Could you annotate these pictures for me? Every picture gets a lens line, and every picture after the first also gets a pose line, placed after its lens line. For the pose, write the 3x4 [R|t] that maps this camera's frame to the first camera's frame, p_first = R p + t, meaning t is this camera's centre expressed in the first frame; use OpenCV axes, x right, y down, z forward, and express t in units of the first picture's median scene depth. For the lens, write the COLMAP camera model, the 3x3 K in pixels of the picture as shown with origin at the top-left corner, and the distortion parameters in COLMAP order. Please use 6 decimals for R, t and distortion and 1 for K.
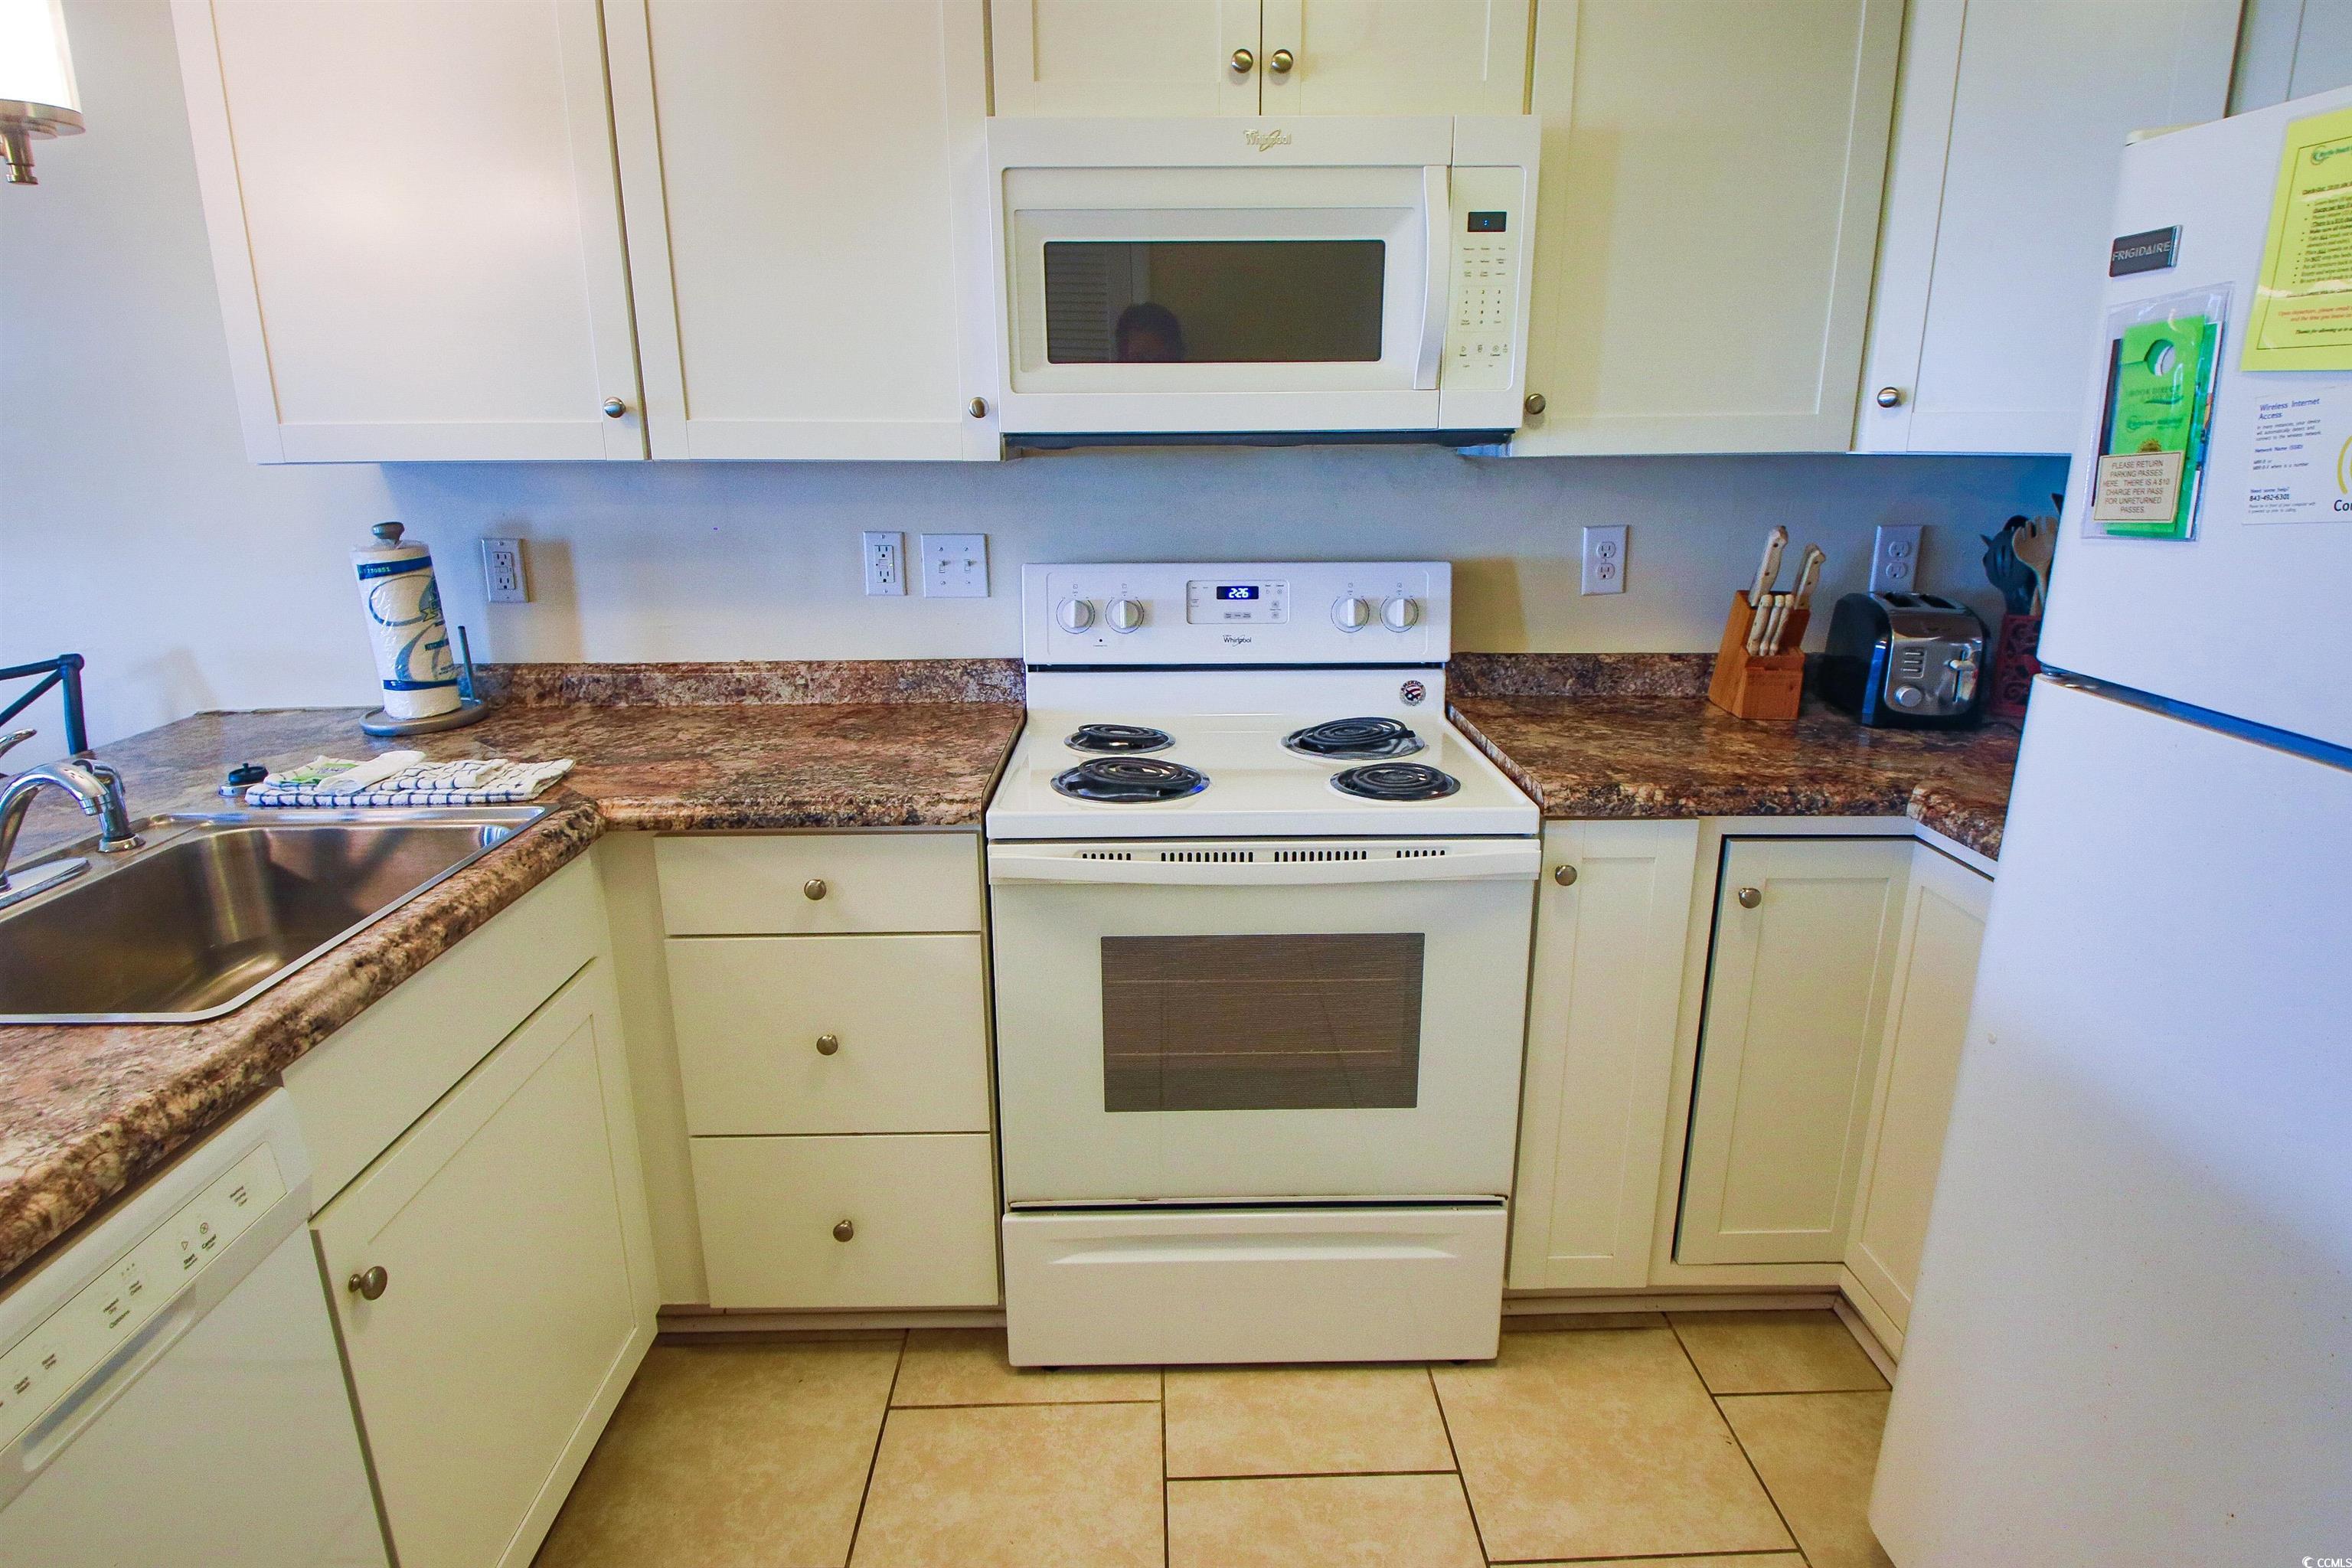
lens RADIAL K [[1211.9, 0, 1180.5], [0, 1211.9, 768.0], [0, 0, 1]] dist [0.005239, -0.023832]
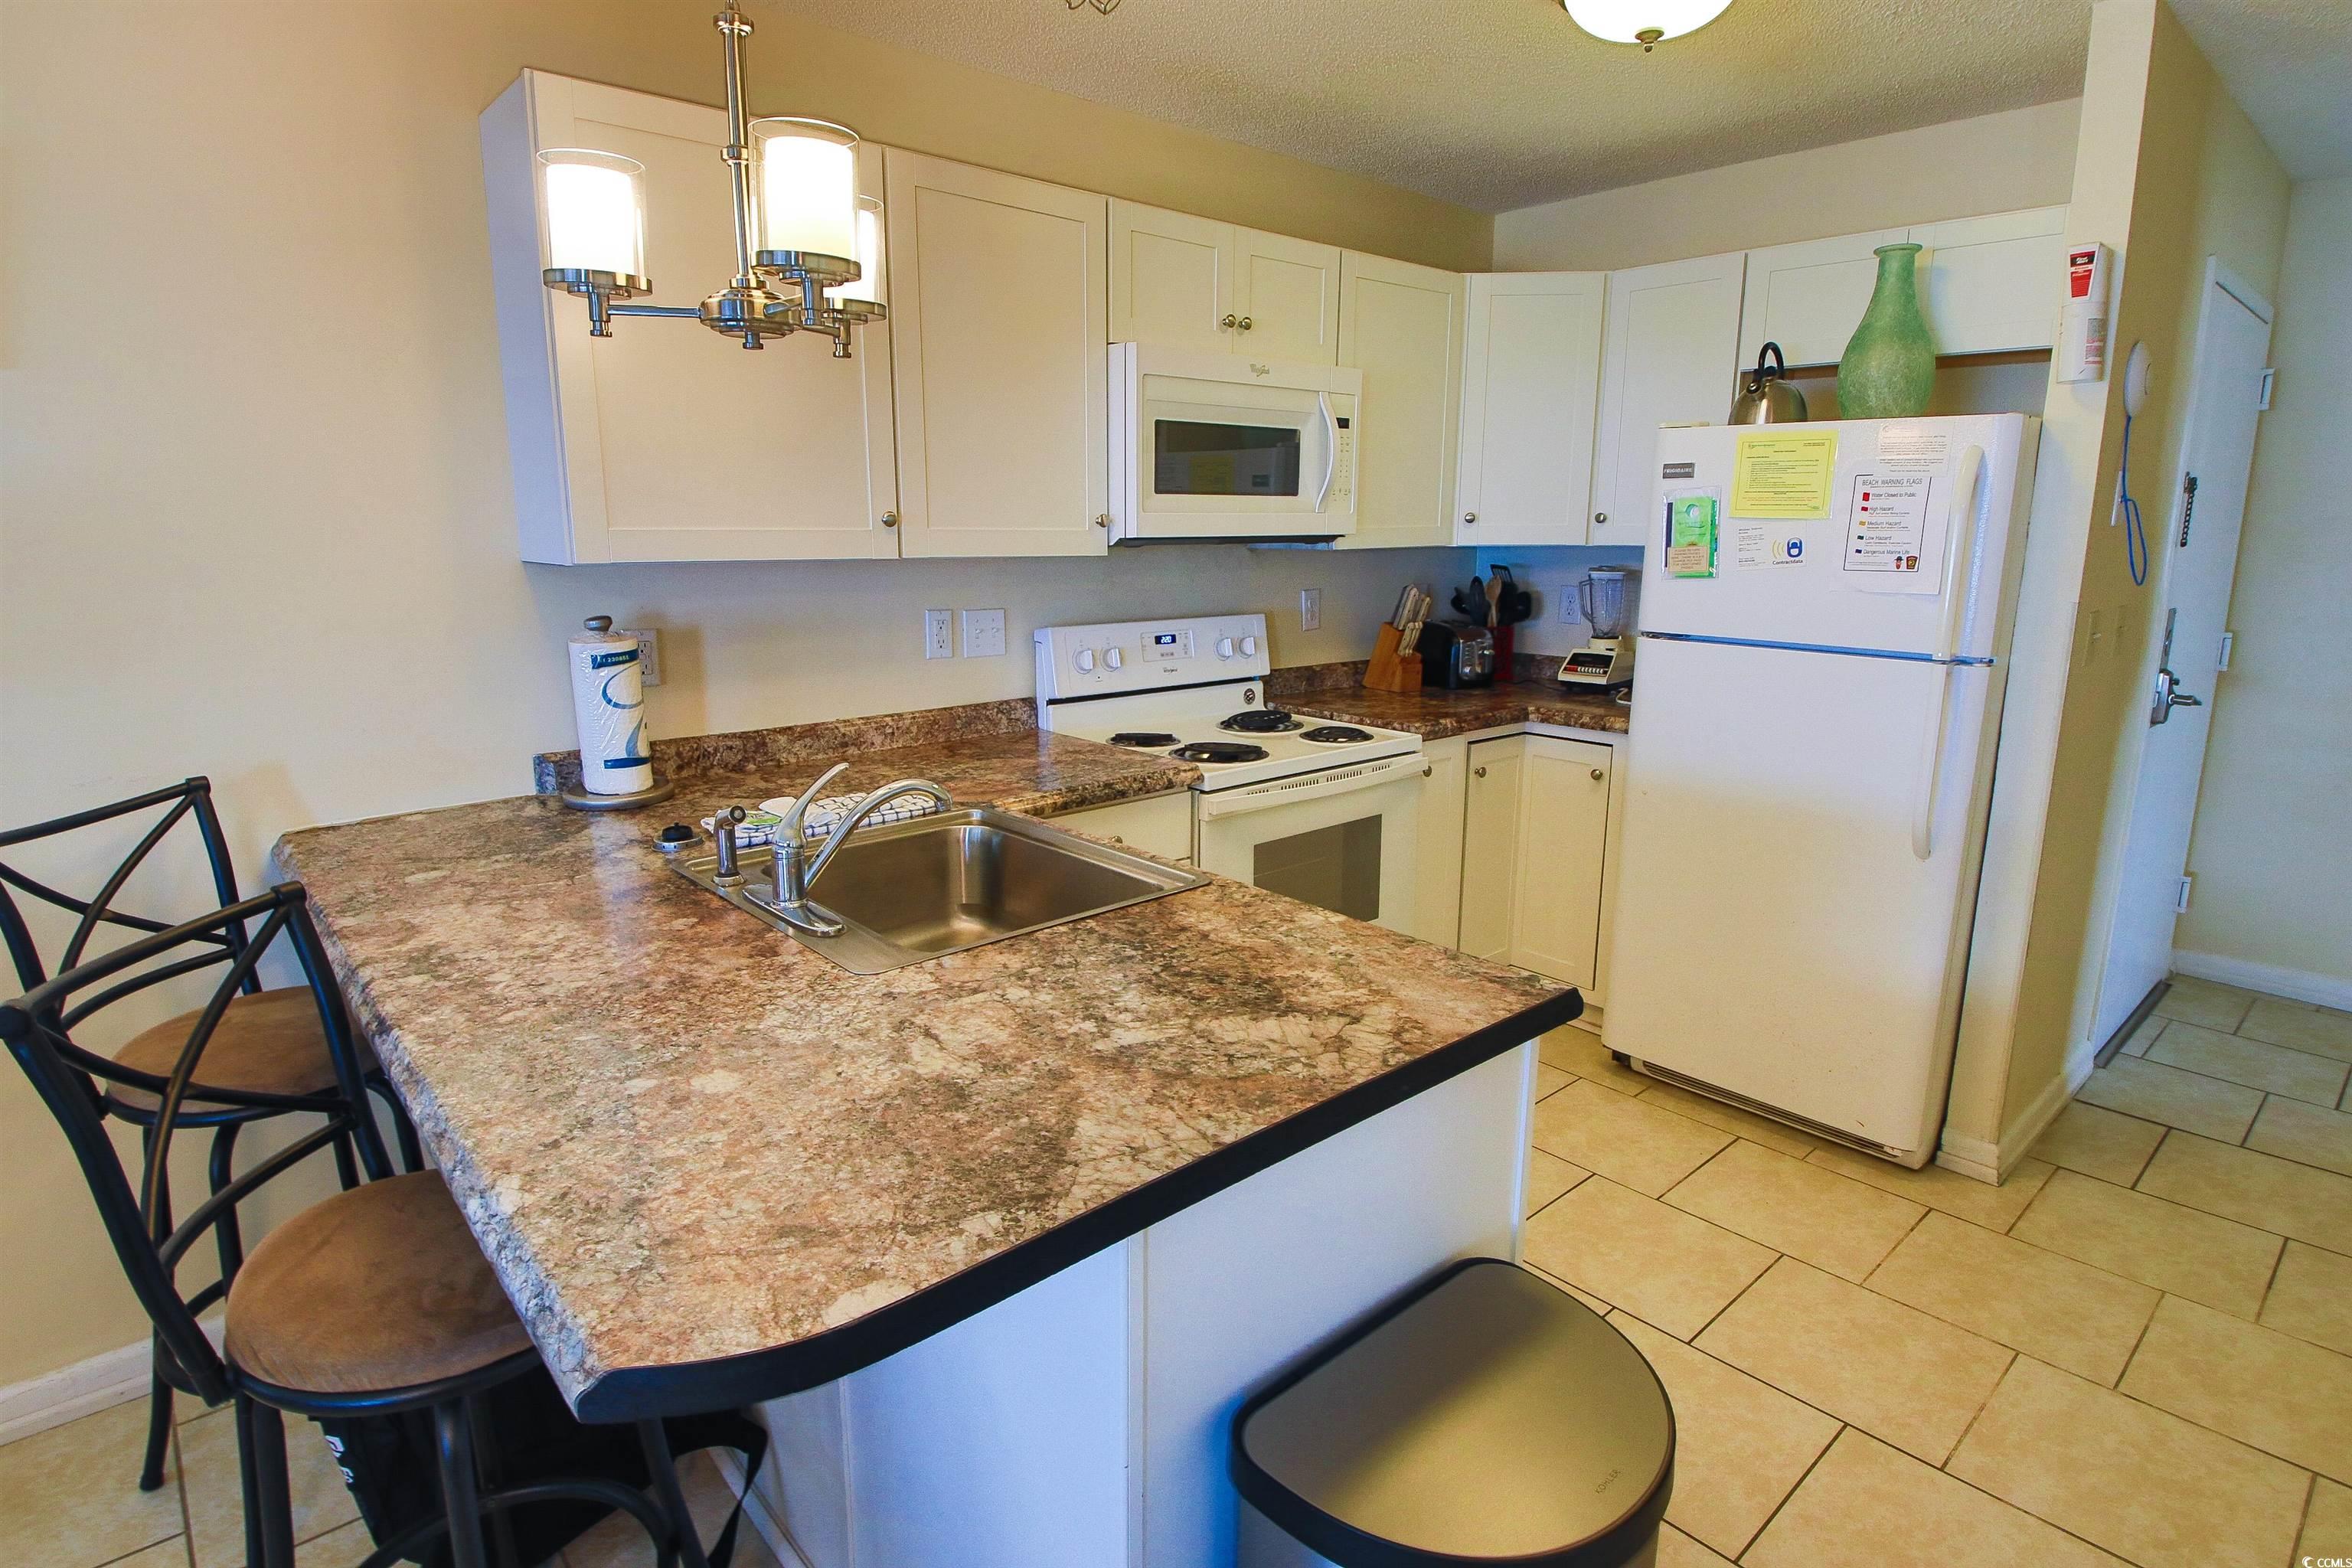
lens RADIAL K [[1211.9, 0, 1157.1], [0, 1211.9, 773.4], [0, 0, 1]] dist [0.005239, -0.023832]
pose [[0.767071, -0.125673, 0.629133, -1.092131], [0.165871, 0.986133, -0.005252, 0.030642], [-0.619749, 0.108383, 0.777280, -0.175491]]
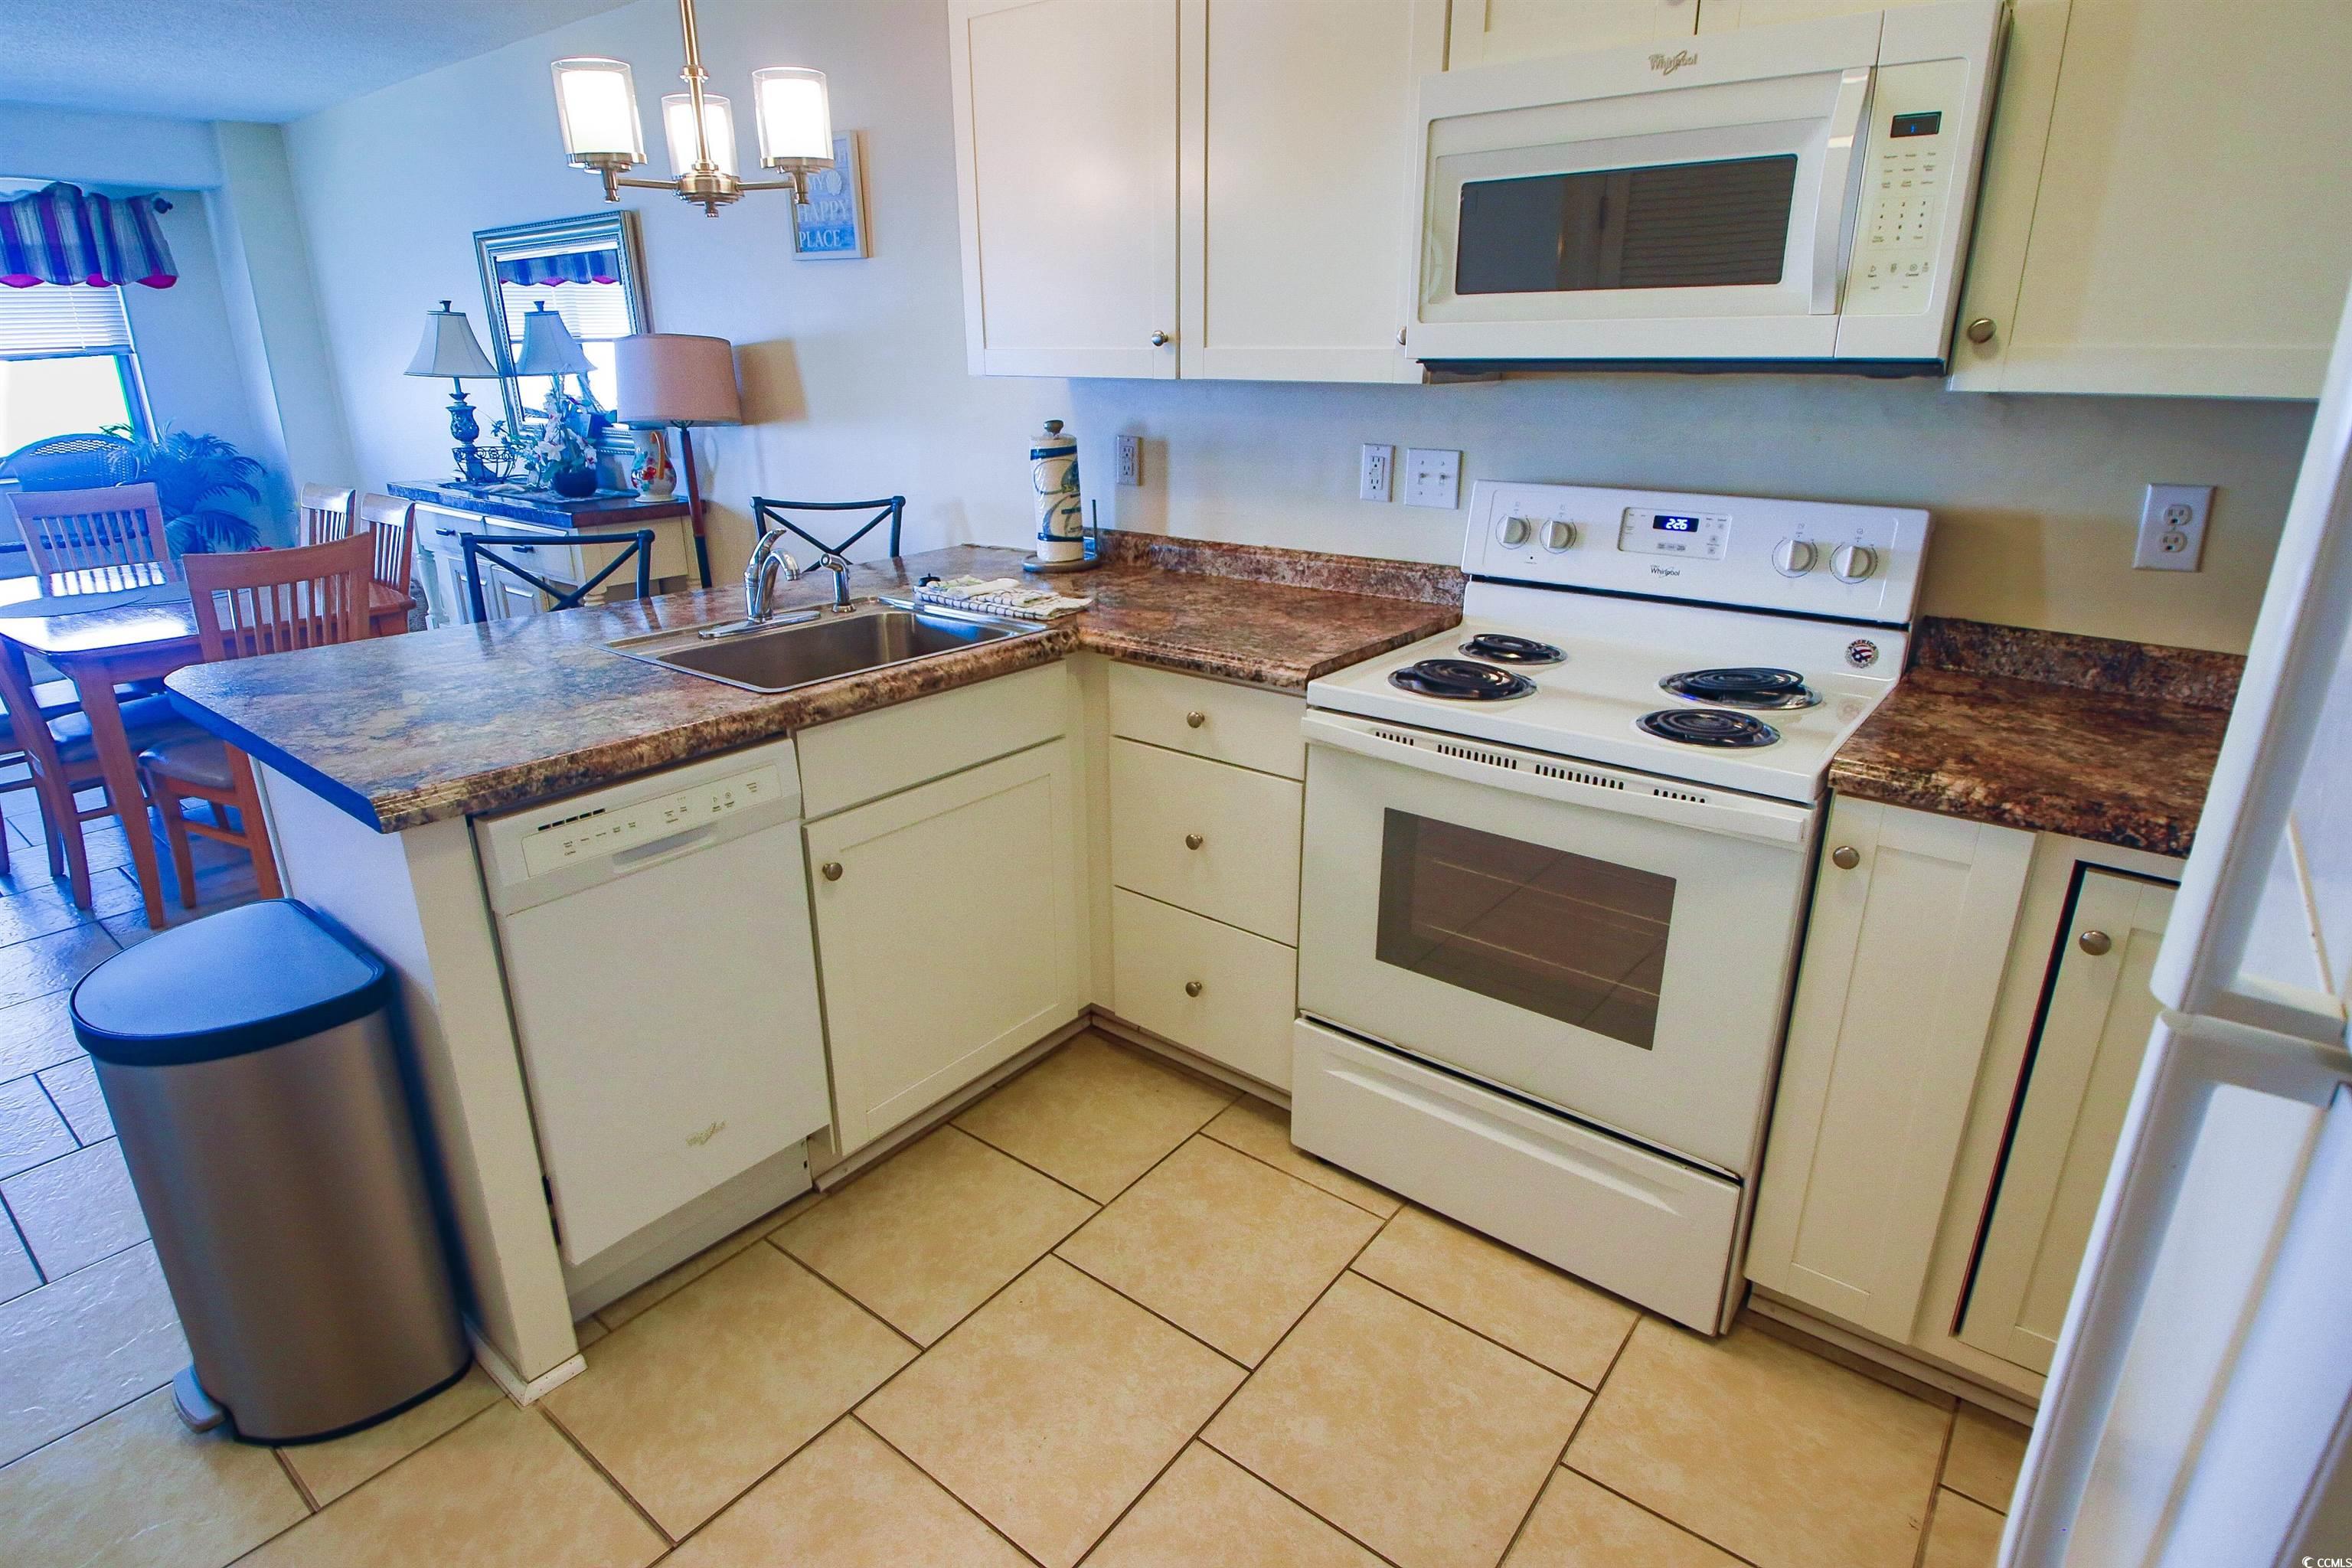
lens RADIAL K [[1211.9, 0, 1168.9], [0, 1211.9, 779.2], [0, 0, 1]] dist [0.005239, -0.023832]
pose [[0.768160, 0.213956, -0.603451, 0.436265], [-0.168582, 0.976843, 0.131748, -0.003253], [0.617665, 0.000528, 0.786441, -0.033204]]
